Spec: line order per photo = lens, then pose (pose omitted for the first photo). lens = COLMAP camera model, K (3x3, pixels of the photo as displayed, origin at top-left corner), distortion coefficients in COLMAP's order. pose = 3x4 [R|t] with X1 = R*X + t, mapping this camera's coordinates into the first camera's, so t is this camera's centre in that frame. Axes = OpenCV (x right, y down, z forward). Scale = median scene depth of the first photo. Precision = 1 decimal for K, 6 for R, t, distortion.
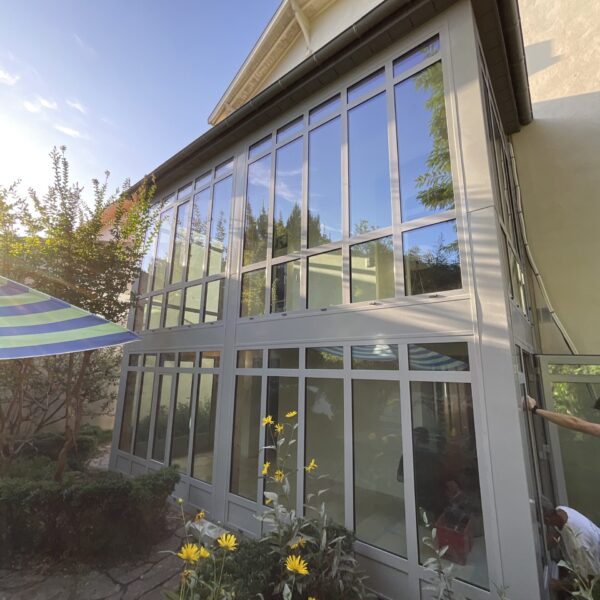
lens RADIAL K [[319.8, 0, 300.0], [0, 319.8, 300.0], [0, 0, 1]] dist [0.000988, 0.000324]
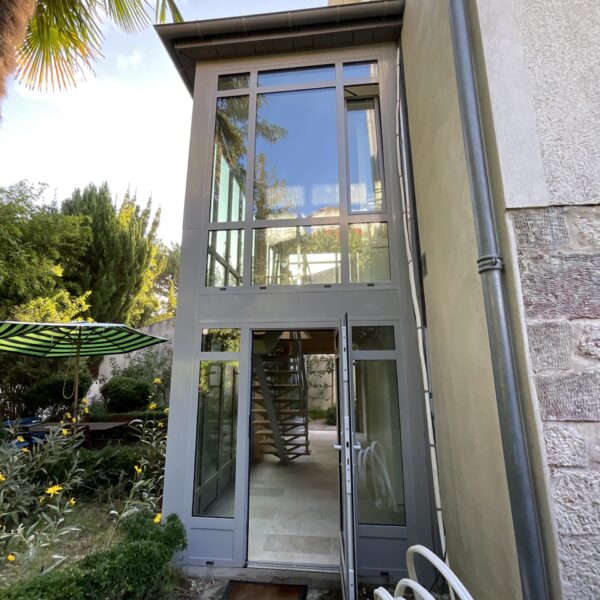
lens RADIAL K [[290.1, 0, 300.3], [0, 290.1, 293.1], [0, 0, 1]] dist [-0.001490, -0.000353]
pose [[0.841263, 0.084124, 0.534041, -0.362553], [-0.094255, 0.995513, -0.008339, 0.054301], [-0.532346, -0.043321, 0.845418, 0.284282]]
